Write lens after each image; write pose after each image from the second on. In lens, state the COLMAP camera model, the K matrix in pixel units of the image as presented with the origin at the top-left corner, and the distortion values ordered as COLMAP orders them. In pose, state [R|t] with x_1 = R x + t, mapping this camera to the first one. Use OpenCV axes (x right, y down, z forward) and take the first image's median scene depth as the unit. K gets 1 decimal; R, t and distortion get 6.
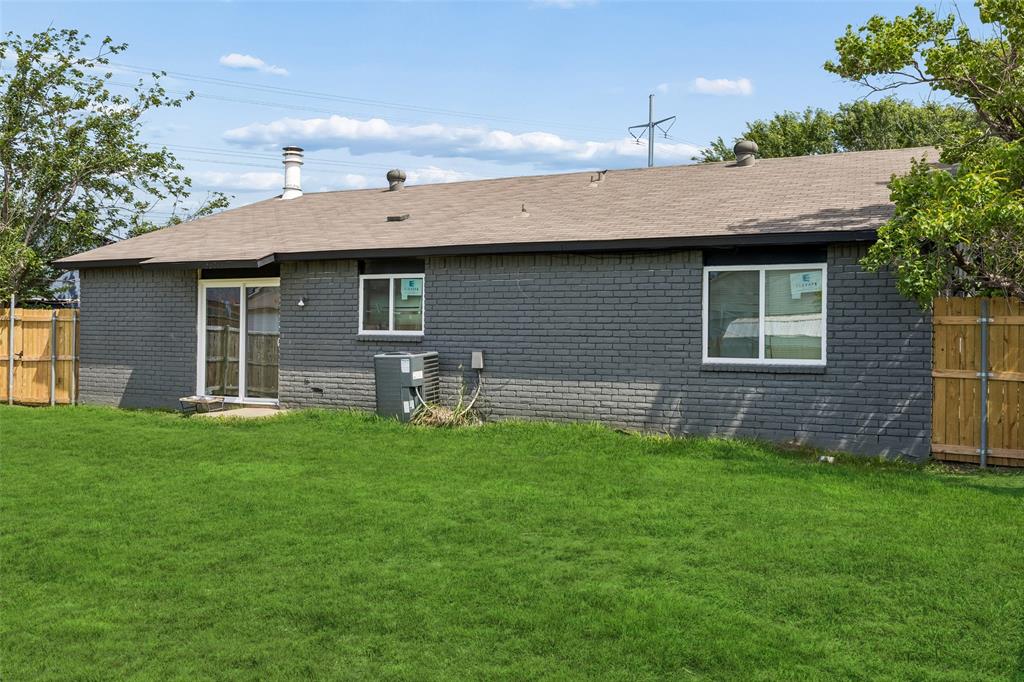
lens RADIAL K [[933.8, 0, 512.0], [0, 933.8, 341.0], [0, 0, 1]] dist [-0.014874, 0.092633]
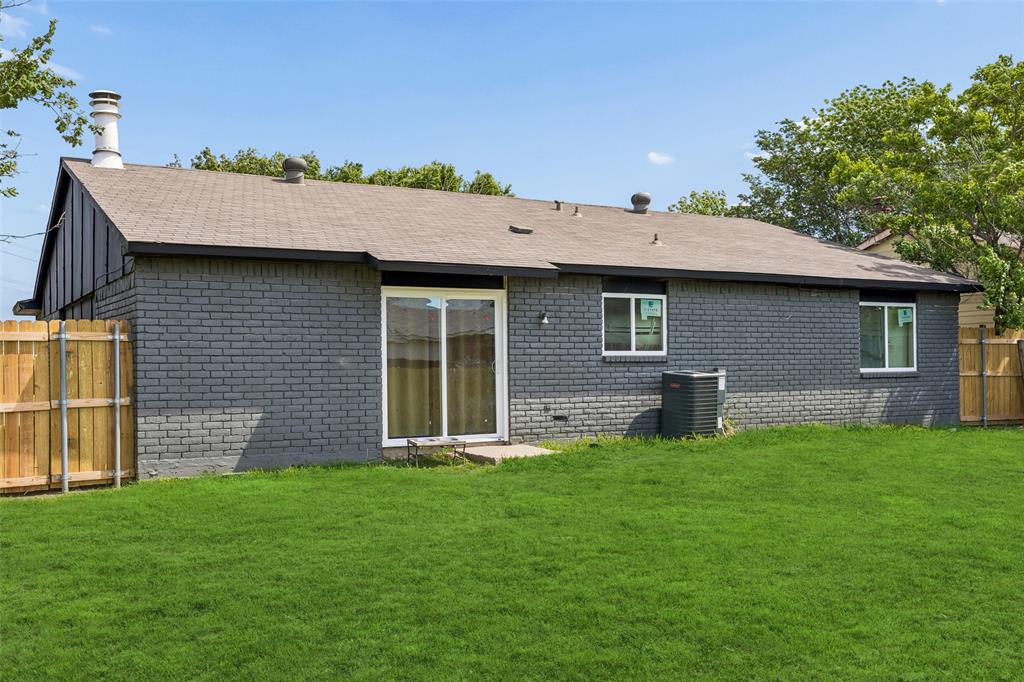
lens RADIAL K [[967.7, 0, 512.0], [0, 967.7, 341.0], [0, 0, 1]] dist [-0.003477, -0.003553]
pose [[0.543808, -0.001014, 0.839209, -1.018089], [0.014570, 0.999860, -0.008233, -0.014640], [-0.839083, 0.016705, 0.543747, 0.532644]]
